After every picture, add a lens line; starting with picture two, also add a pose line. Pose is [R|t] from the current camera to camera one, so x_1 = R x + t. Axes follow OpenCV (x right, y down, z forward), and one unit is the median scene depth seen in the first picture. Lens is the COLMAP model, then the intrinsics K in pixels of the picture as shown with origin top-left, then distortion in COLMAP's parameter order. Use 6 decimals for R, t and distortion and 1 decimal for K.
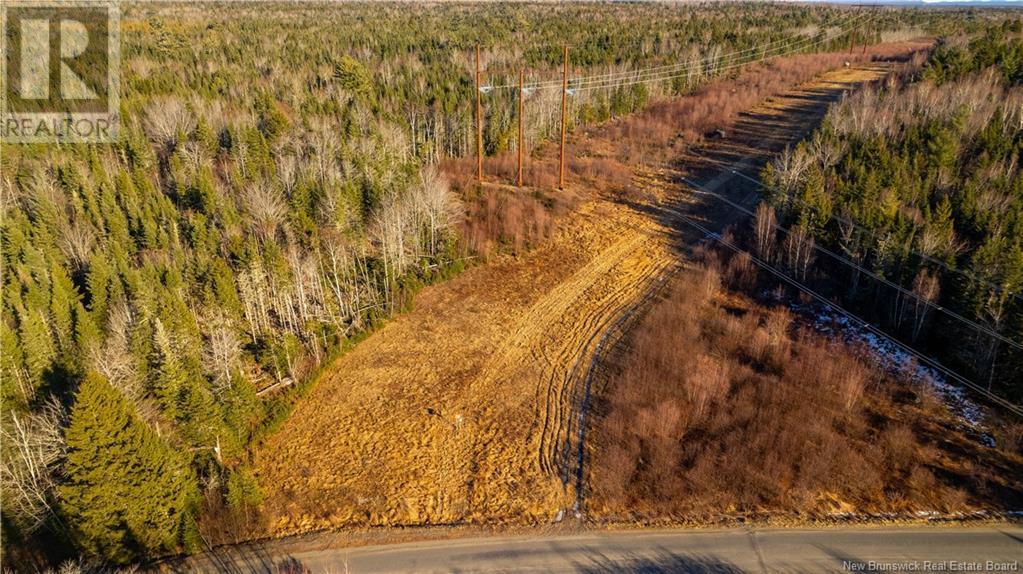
lens RADIAL K [[664.2, 0, 516.5], [0, 664.2, 291.0], [0, 0, 1]] dist [-0.069827, 0.058393]
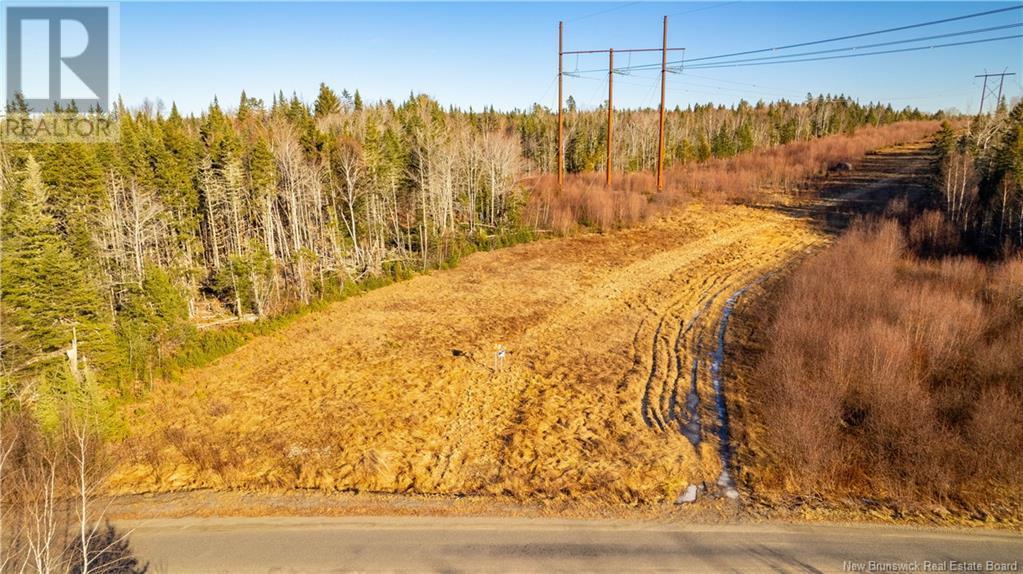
lens RADIAL K [[664.2, 0, 514.0], [0, 664.2, 291.1], [0, 0, 1]] dist [-0.069827, 0.058393]
pose [[0.990807, 0.012100, -0.134744, 0.002581], [-0.036628, 0.982786, -0.181080, 0.245503], [0.130233, 0.184351, 0.974194, 0.429910]]
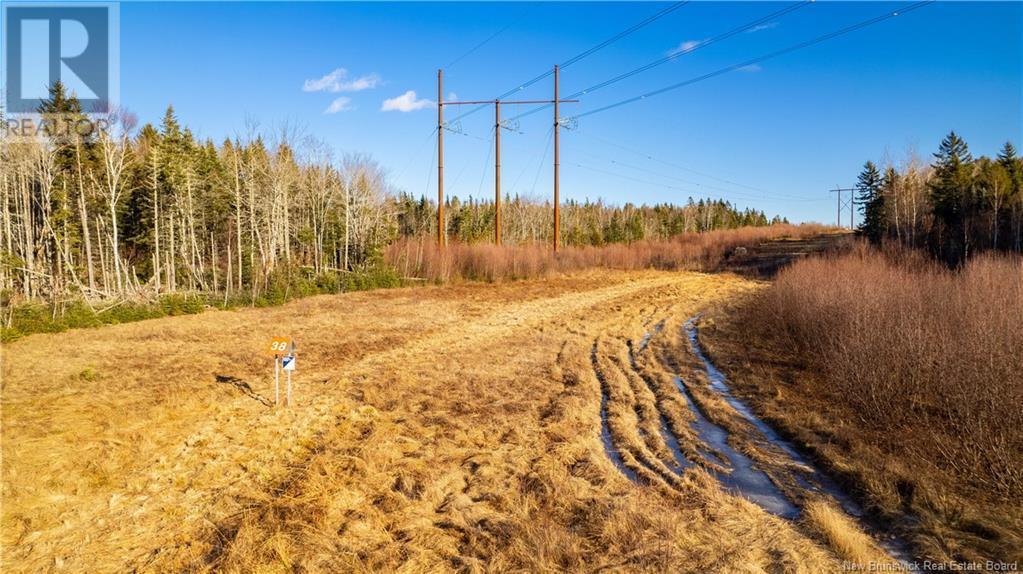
lens RADIAL K [[664.2, 0, 513.7], [0, 664.2, 290.8], [0, 0, 1]] dist [-0.069827, 0.058393]
pose [[0.999362, -0.015775, 0.032030, -0.002541], [0.026277, 0.932302, -0.360725, 0.266106], [-0.024172, 0.361337, 0.932122, 0.740873]]
